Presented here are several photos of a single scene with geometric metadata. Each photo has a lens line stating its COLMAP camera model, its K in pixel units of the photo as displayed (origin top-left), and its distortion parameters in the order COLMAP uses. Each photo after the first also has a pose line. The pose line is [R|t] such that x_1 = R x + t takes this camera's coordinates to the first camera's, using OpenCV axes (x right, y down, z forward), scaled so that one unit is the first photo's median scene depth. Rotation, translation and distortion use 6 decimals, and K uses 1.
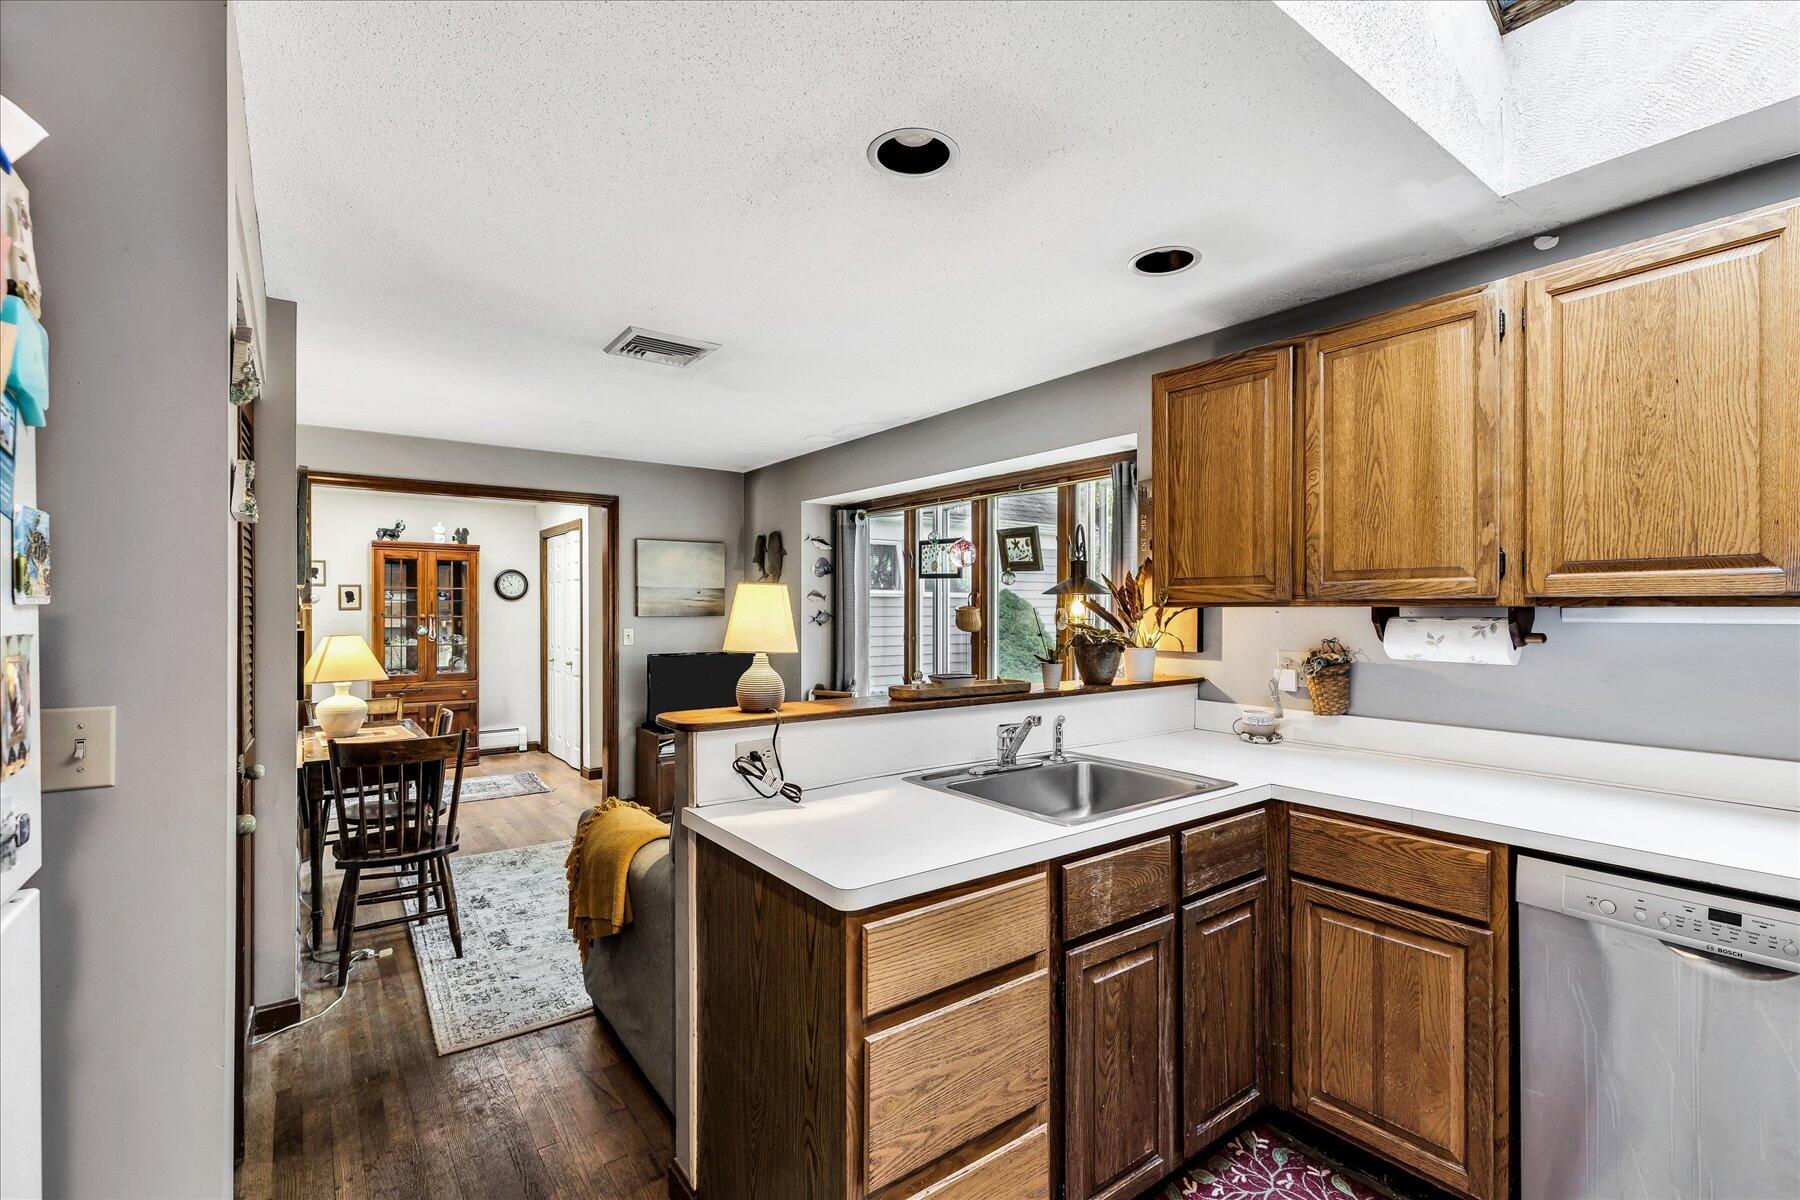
lens RADIAL K [[806.9, 0, 900.0], [0, 806.9, 600.0], [0, 0, 1]] dist [0.000577, -0.000058]
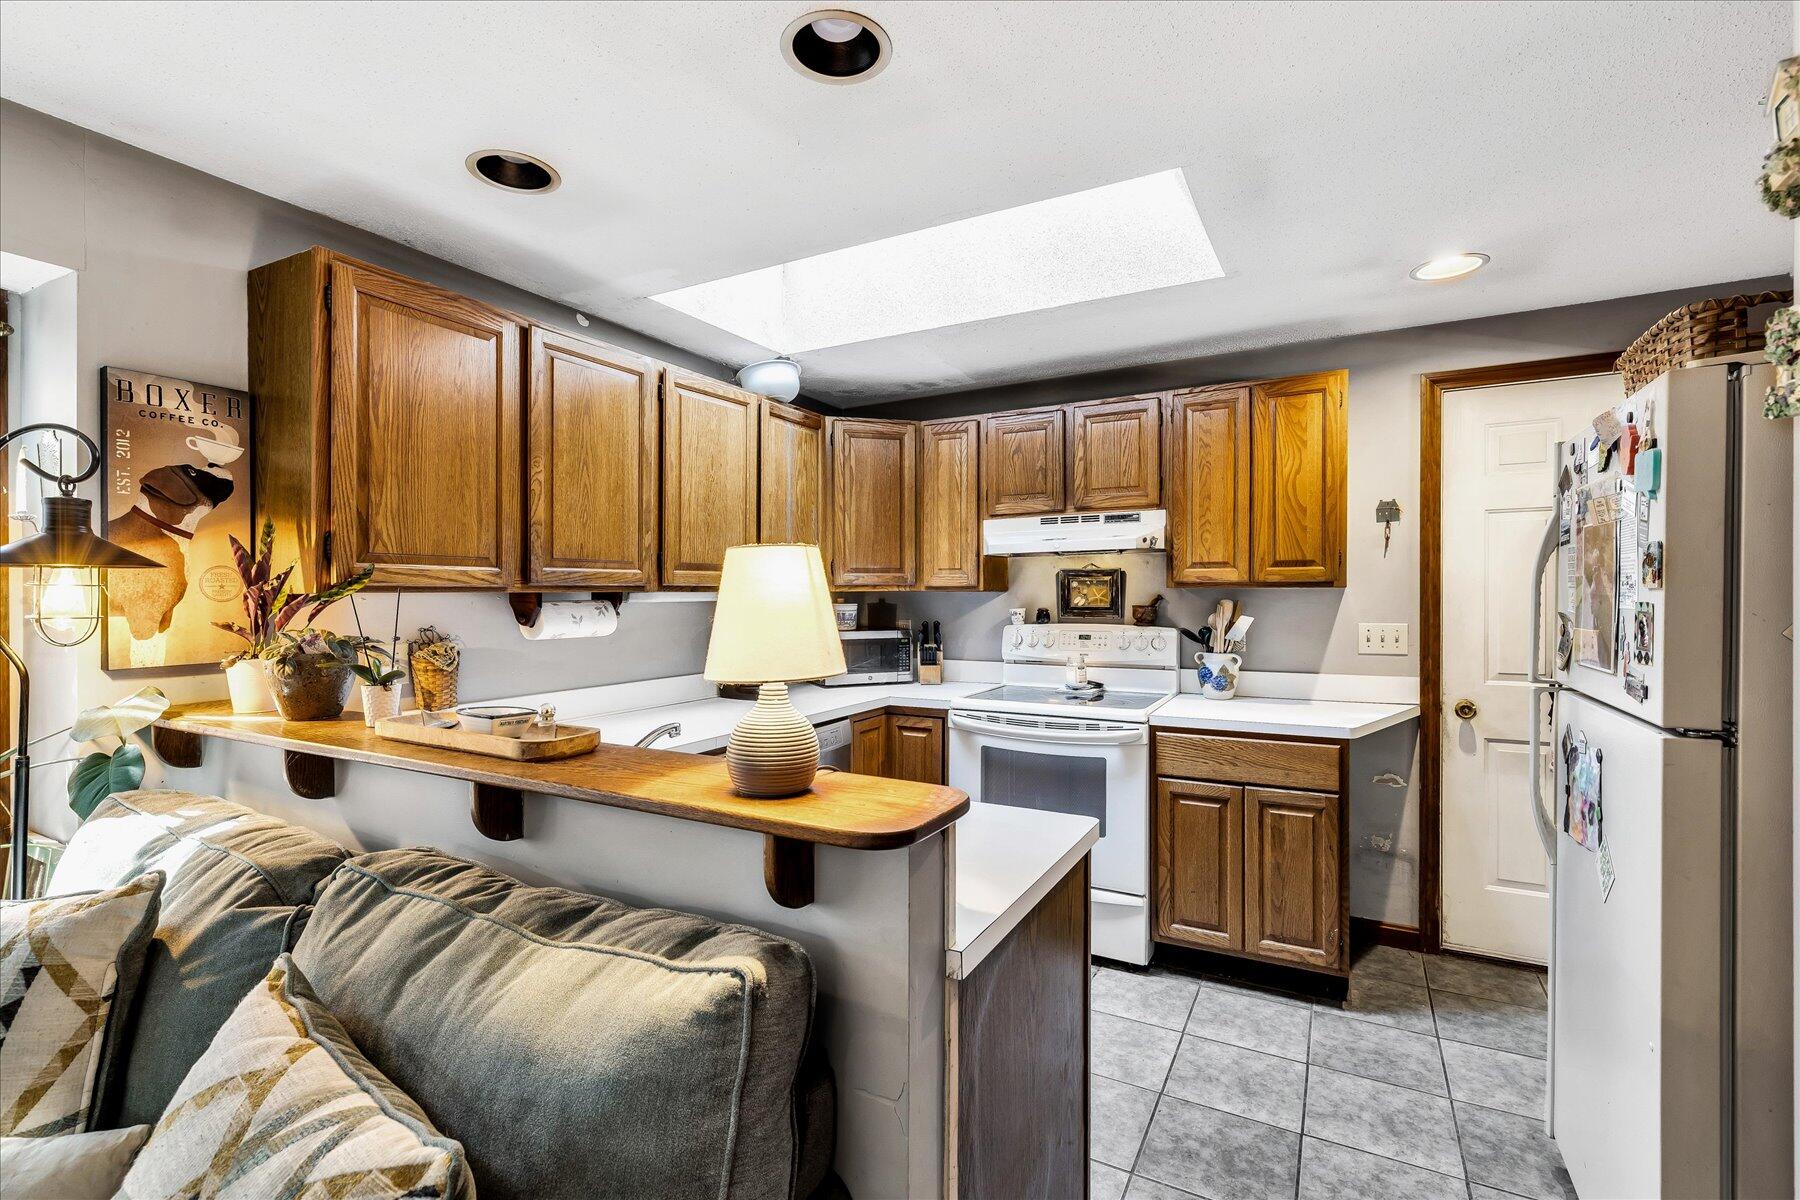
lens RADIAL K [[806.9, 0, 900.0], [0, 806.9, 600.0], [0, 0, 1]] dist [0.000577, -0.000058]
pose [[-0.418650, -0.012112, 0.908067, -0.634099], [-0.010261, 0.999910, 0.008606, 0.005640], [-0.908090, -0.005715, -0.418737, 1.058551]]
